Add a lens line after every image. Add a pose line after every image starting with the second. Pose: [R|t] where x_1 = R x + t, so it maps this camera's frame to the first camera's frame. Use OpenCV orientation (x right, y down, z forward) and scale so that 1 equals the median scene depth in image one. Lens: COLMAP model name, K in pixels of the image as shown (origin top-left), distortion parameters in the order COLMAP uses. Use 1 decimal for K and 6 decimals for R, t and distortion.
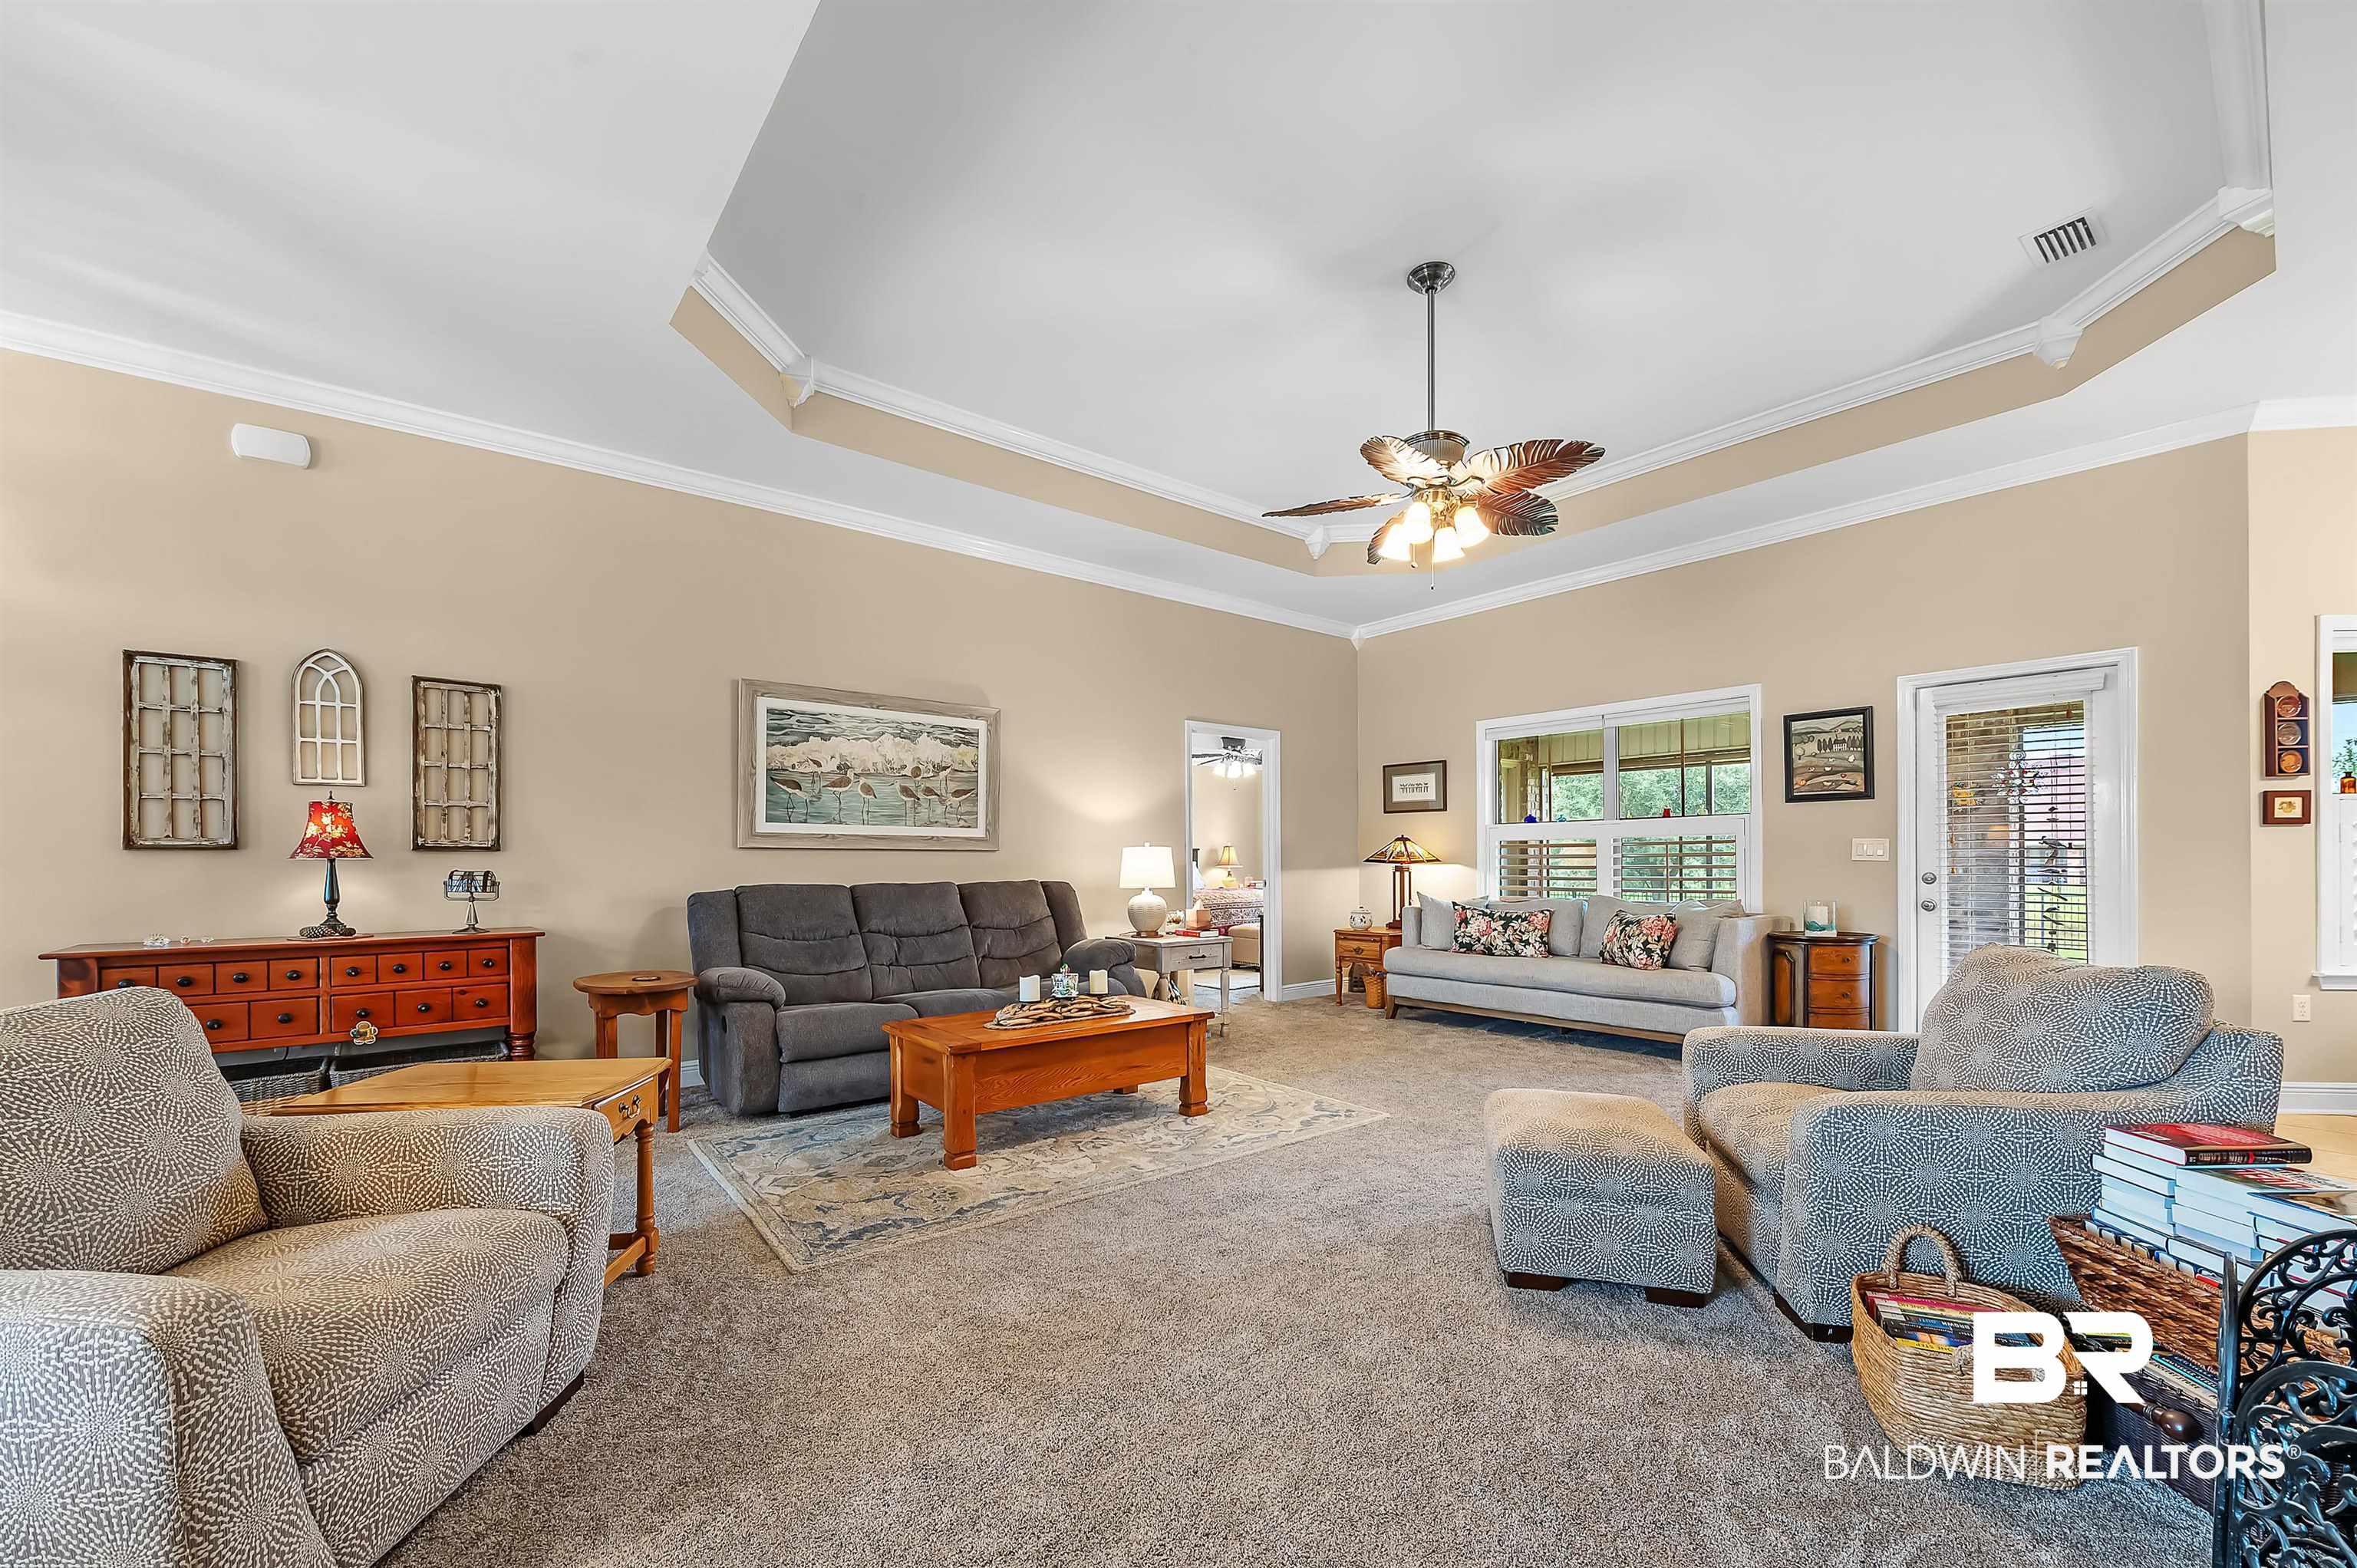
lens RADIAL K [[934.1, 0, 1188.1], [0, 934.1, 861.5], [0, 0, 1]] dist [-0.004037, -0.001726]
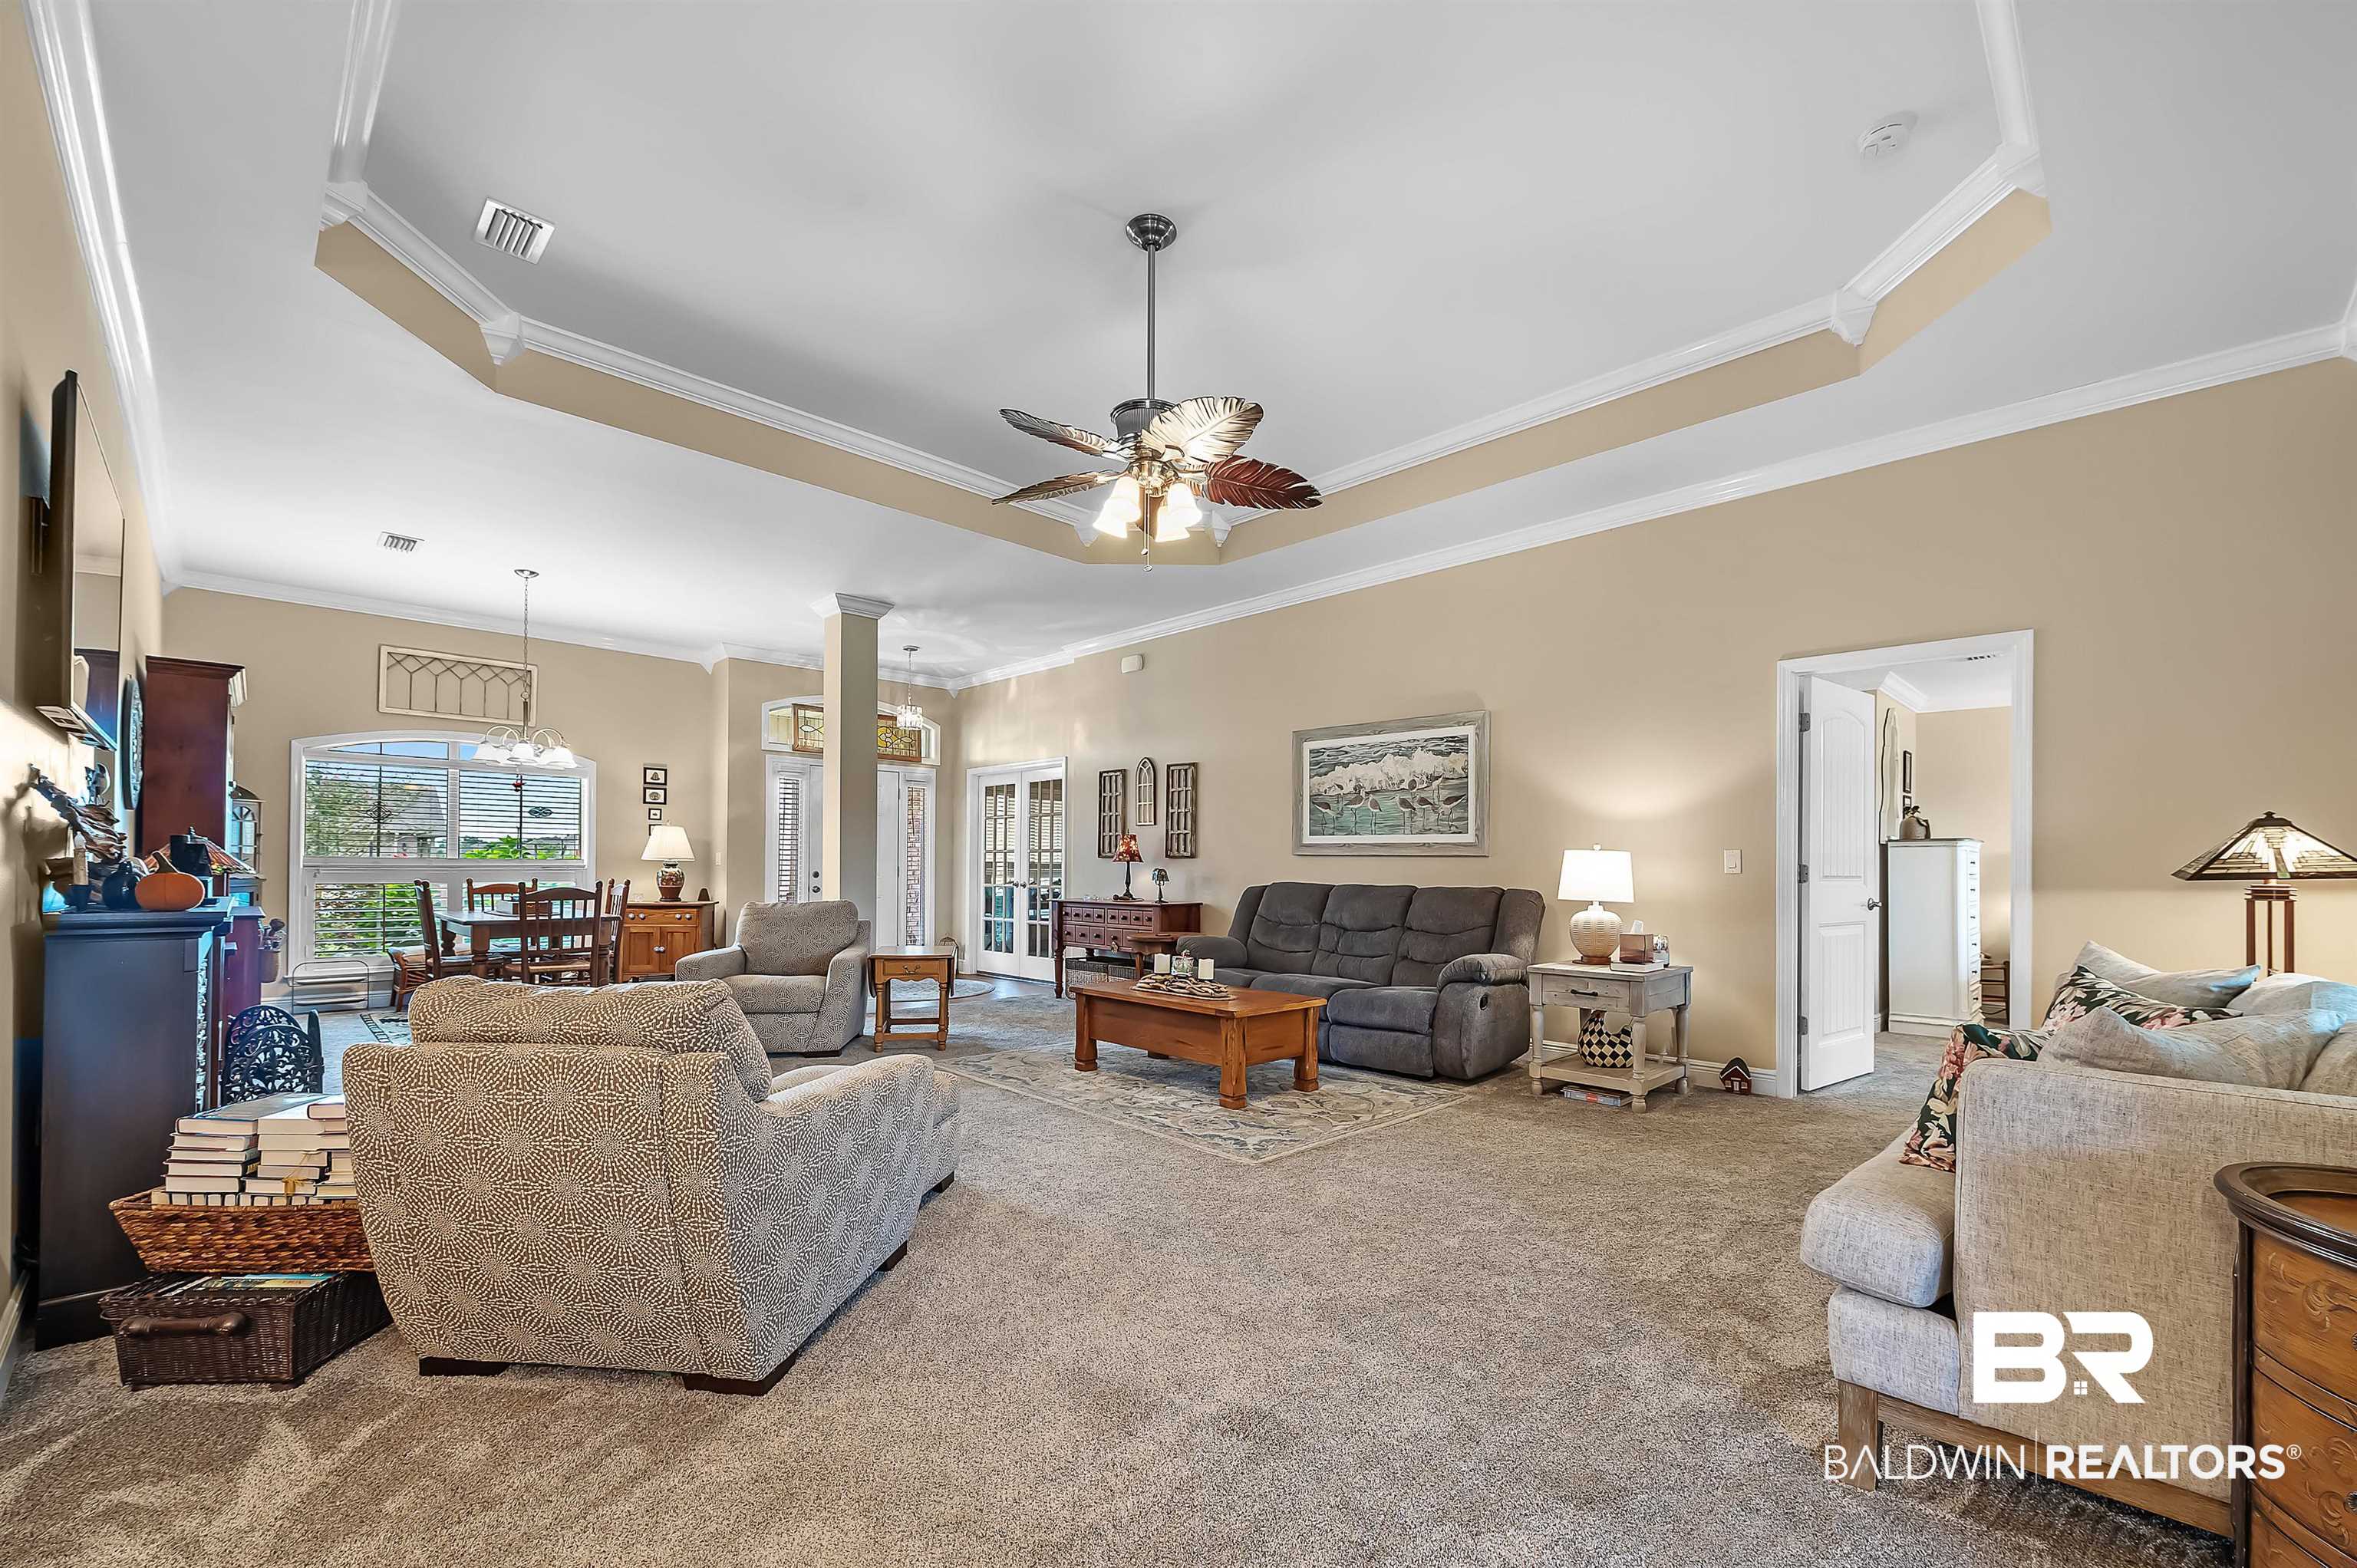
lens RADIAL K [[965.6, 0, 1195.2], [0, 965.6, 863.7], [0, 0, 1]] dist [-0.007299, -0.001188]
pose [[0.100043, 0.002735, -0.994979, 0.851281], [-0.007249, 0.999972, 0.002020, -0.003866], [0.994957, 0.007011, 0.100060, 0.667497]]
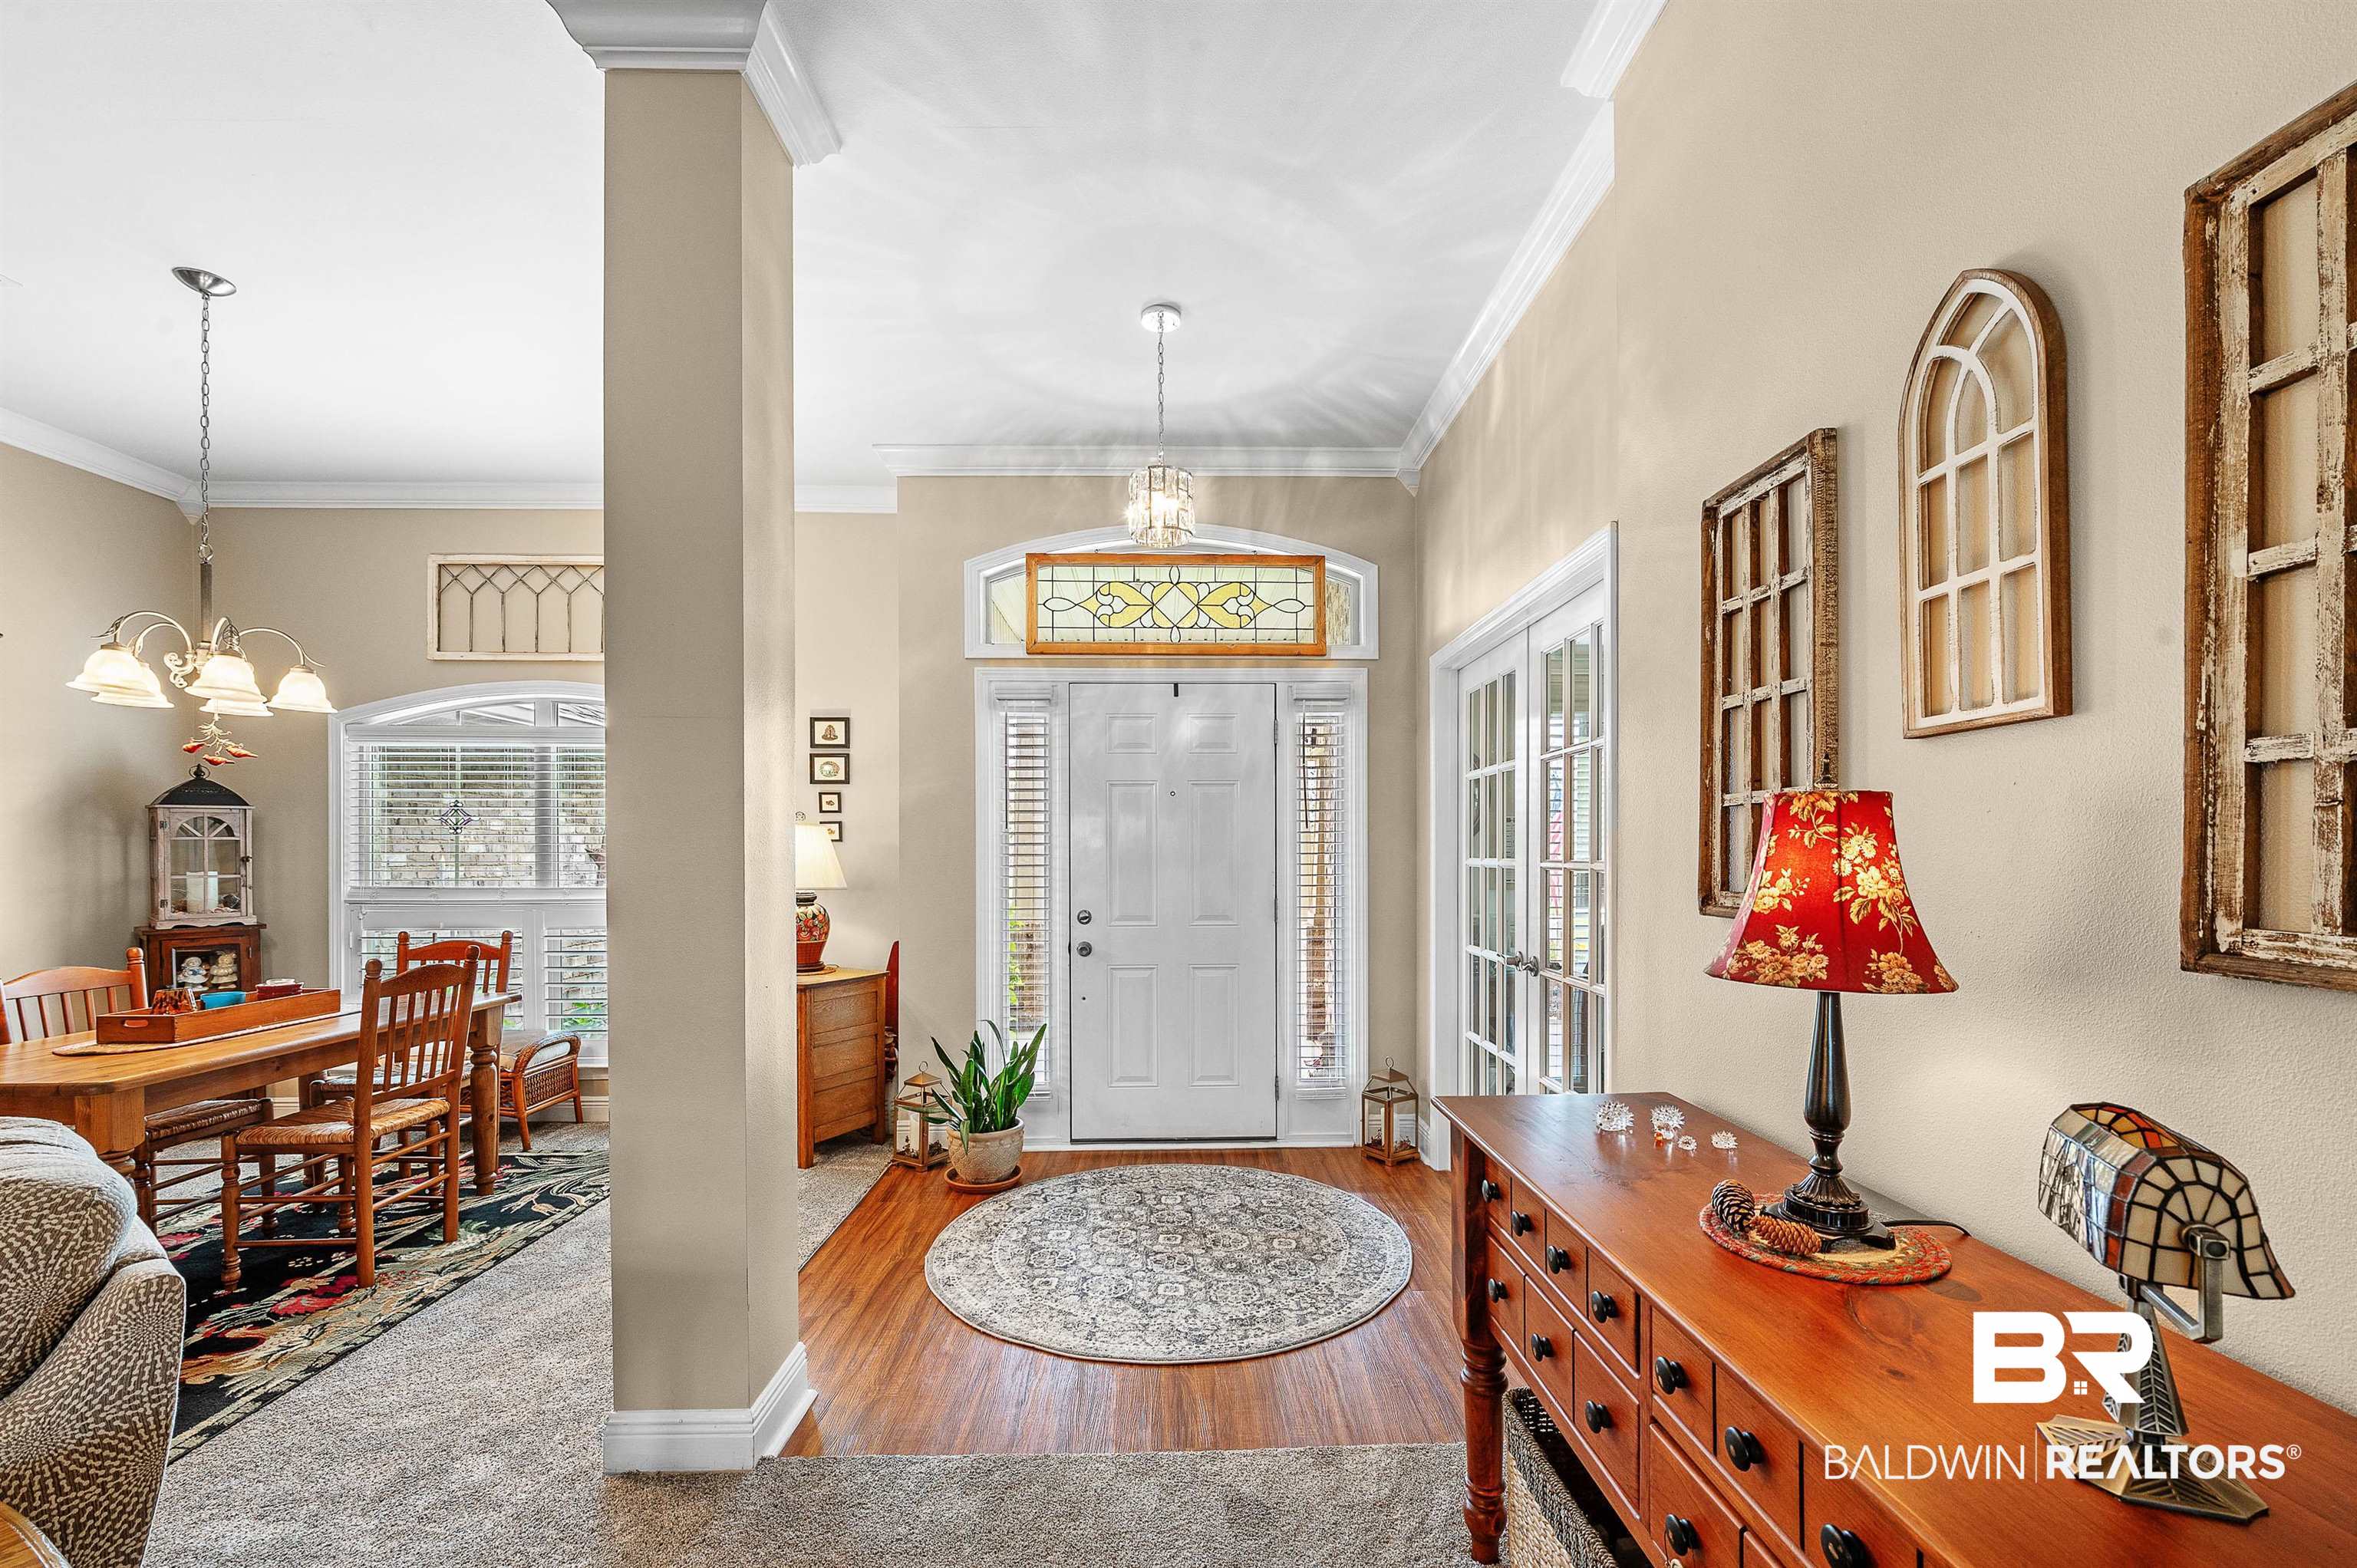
lens RADIAL K [[965.6, 0, 1195.8], [0, 965.6, 862.7], [0, 0, 1]] dist [-0.007299, -0.001188]
pose [[-0.610815, 0.016300, -0.791606, -0.391241], [0.007195, 0.999861, 0.015036, -0.033722], [0.791741, 0.003488, -0.610847, 0.733744]]
